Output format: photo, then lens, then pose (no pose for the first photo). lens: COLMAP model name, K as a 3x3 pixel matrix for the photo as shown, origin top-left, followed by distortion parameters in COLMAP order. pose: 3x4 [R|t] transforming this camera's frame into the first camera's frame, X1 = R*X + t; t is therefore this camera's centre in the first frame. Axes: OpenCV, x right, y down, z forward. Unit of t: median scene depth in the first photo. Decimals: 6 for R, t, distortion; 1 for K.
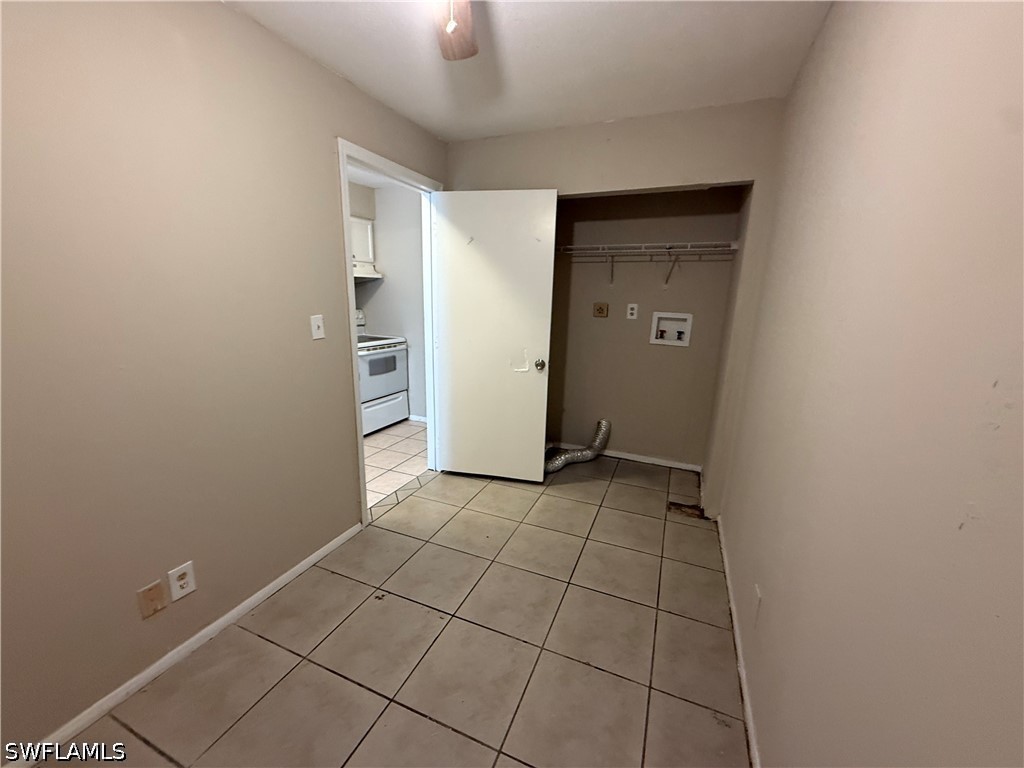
lens RADIAL K [[410.0, 0, 510.8], [0, 410.0, 386.4], [0, 0, 1]] dist [0.001128, -0.000271]
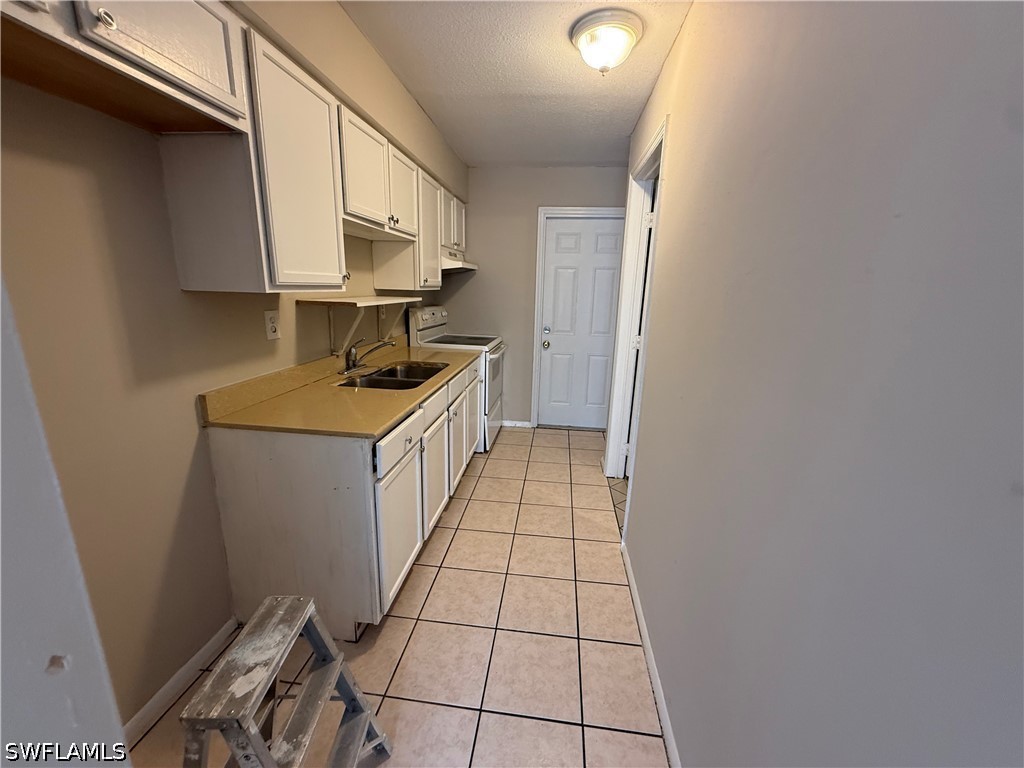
lens RADIAL K [[410.0, 0, 510.8], [0, 410.0, 386.4], [0, 0, 1]] dist [0.001128, -0.000271]
pose [[0.967471, -0.079357, 0.240214, -0.484141], [0.072254, 0.996653, 0.038249, -0.042899], [-0.242445, -0.019648, 0.969966, 0.121483]]
